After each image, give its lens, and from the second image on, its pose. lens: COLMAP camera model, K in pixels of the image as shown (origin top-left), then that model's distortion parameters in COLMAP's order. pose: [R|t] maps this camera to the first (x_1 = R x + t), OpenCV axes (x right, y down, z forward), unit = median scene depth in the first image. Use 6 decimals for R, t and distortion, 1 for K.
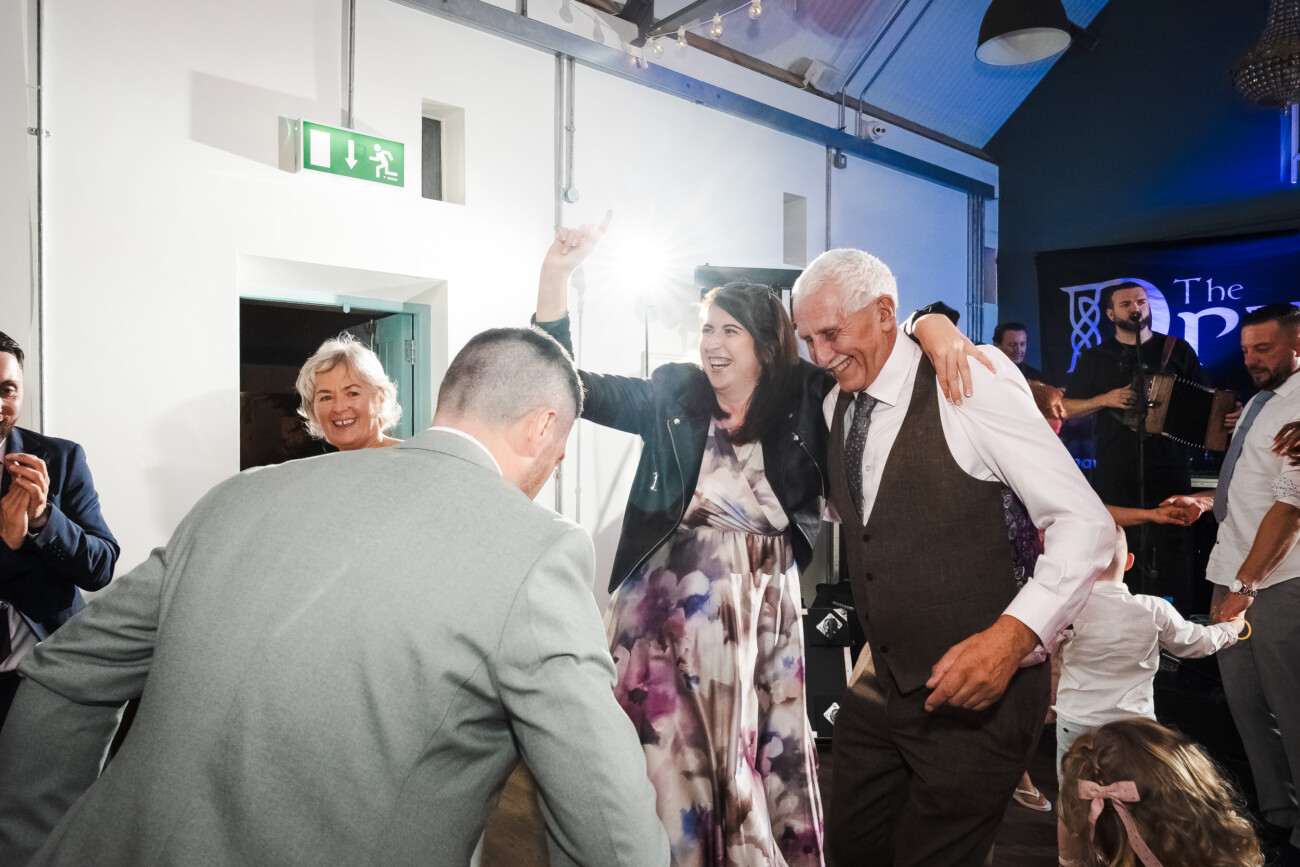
lens RADIAL K [[884.8, 0, 647.4], [0, 884.8, 436.2], [0, 0, 1]] dist [-0.000416, 0.005886]
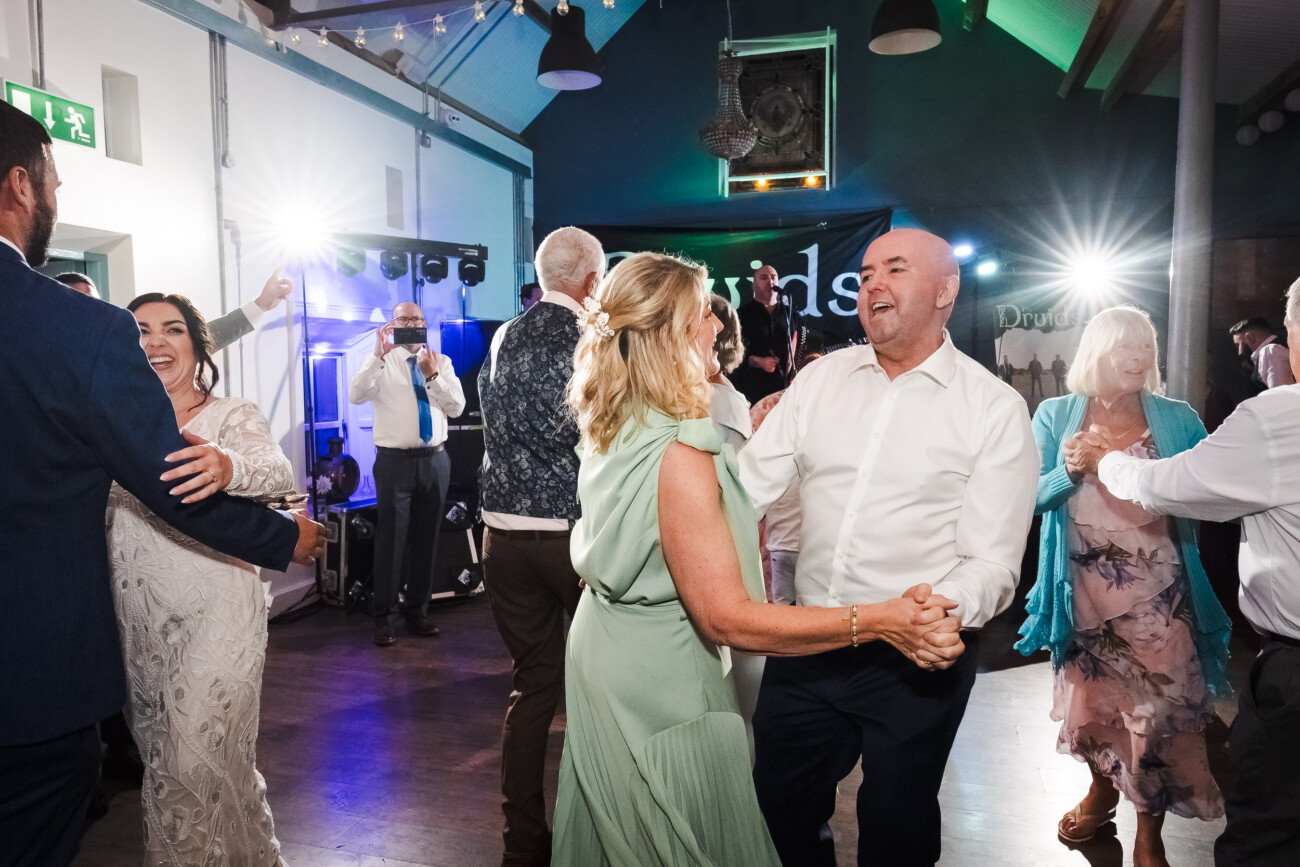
lens RADIAL K [[913.3, 0, 648.3], [0, 913.3, 436.3], [0, 0, 1]] dist [0.002642, 0.002790]
pose [[0.841859, -0.048586, 0.537506, -0.215758], [0.009209, 0.997088, 0.075704, -0.003013], [-0.539619, -0.058782, 0.839855, -0.229556]]
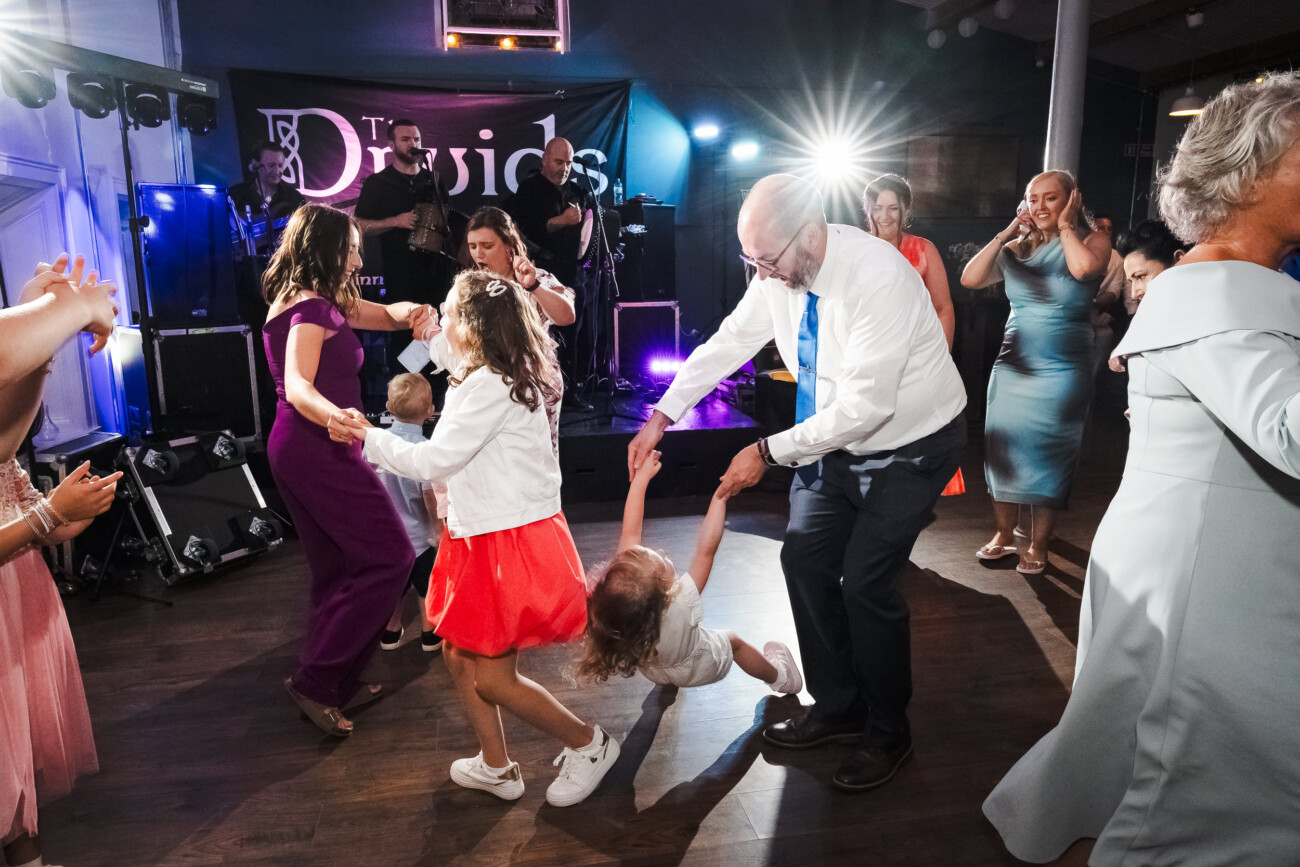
lens RADIAL K [[911.4, 0, 647.6], [0, 911.4, 435.2], [0, 0, 1]] dist [0.003725, 0.000159]
pose [[0.487983, -0.173637, 0.855408, -0.334360], [0.011709, 0.981228, 0.192498, 0.006848], [-0.872774, -0.083920, 0.480856, 0.073670]]
